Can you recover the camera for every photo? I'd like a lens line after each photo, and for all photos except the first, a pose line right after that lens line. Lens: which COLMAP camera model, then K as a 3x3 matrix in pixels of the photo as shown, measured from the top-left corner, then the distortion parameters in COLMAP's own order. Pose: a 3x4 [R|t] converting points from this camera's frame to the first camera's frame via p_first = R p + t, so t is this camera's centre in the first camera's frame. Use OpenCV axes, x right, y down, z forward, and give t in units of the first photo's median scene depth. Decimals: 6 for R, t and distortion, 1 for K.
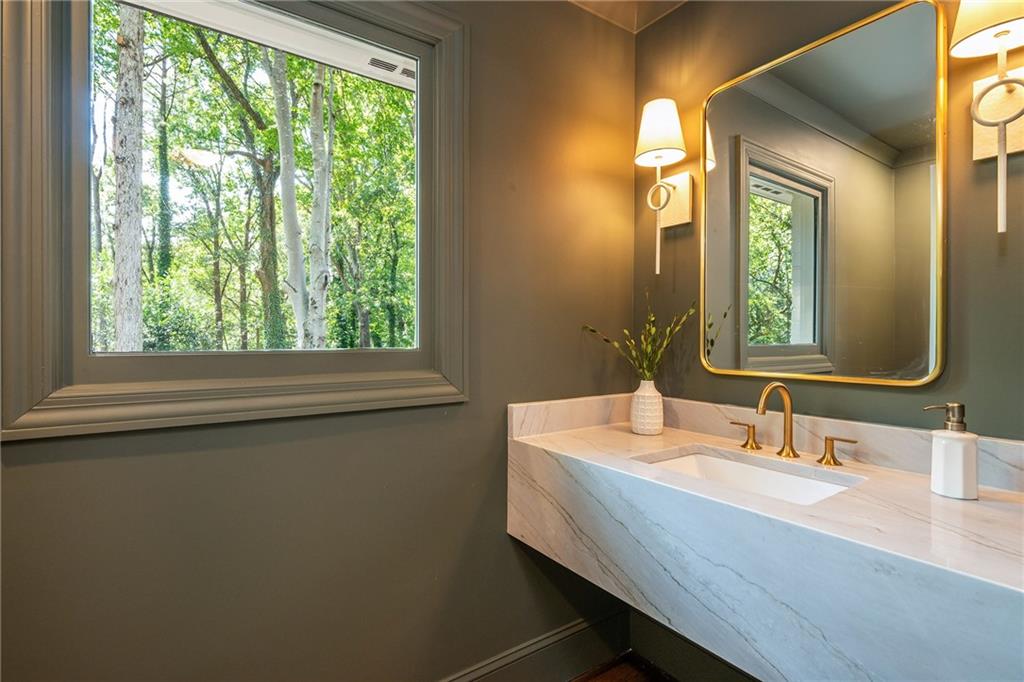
lens RADIAL K [[495.2, 0, 513.8], [0, 495.2, 343.5], [0, 0, 1]] dist [-0.001835, -0.001567]
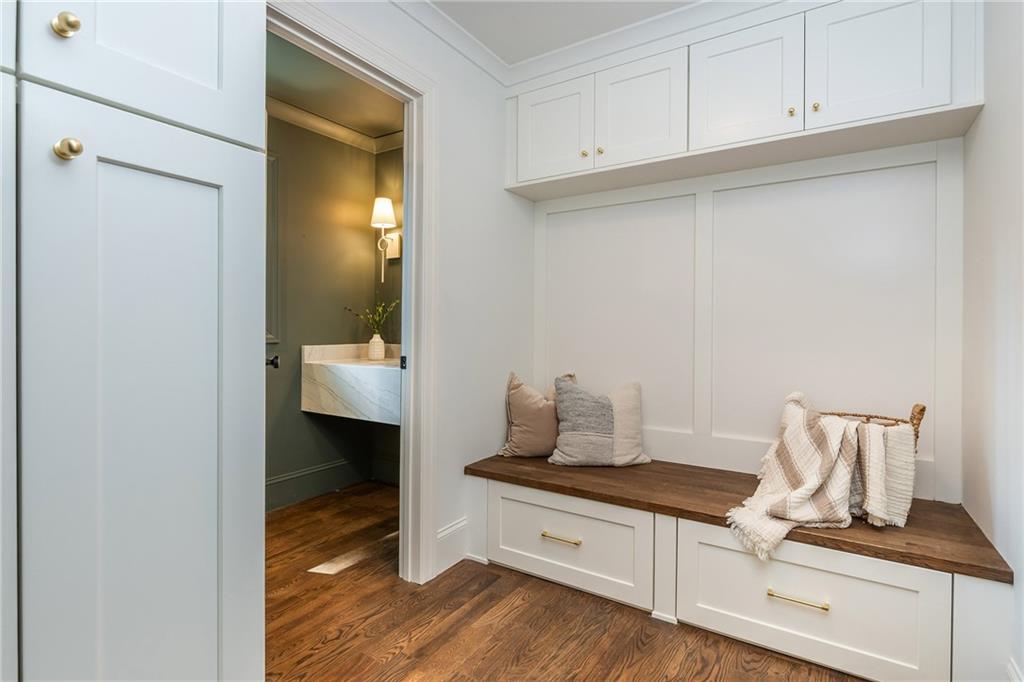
lens RADIAL K [[495.2, 0, 515.2], [0, 495.2, 333.6], [0, 0, 1]] dist [-0.001835, -0.001567]
pose [[0.918724, 0.003316, 0.394887, -0.008703], [-0.005341, 0.999978, 0.004028, 0.058850], [-0.394865, -0.005809, 0.918721, -1.069840]]
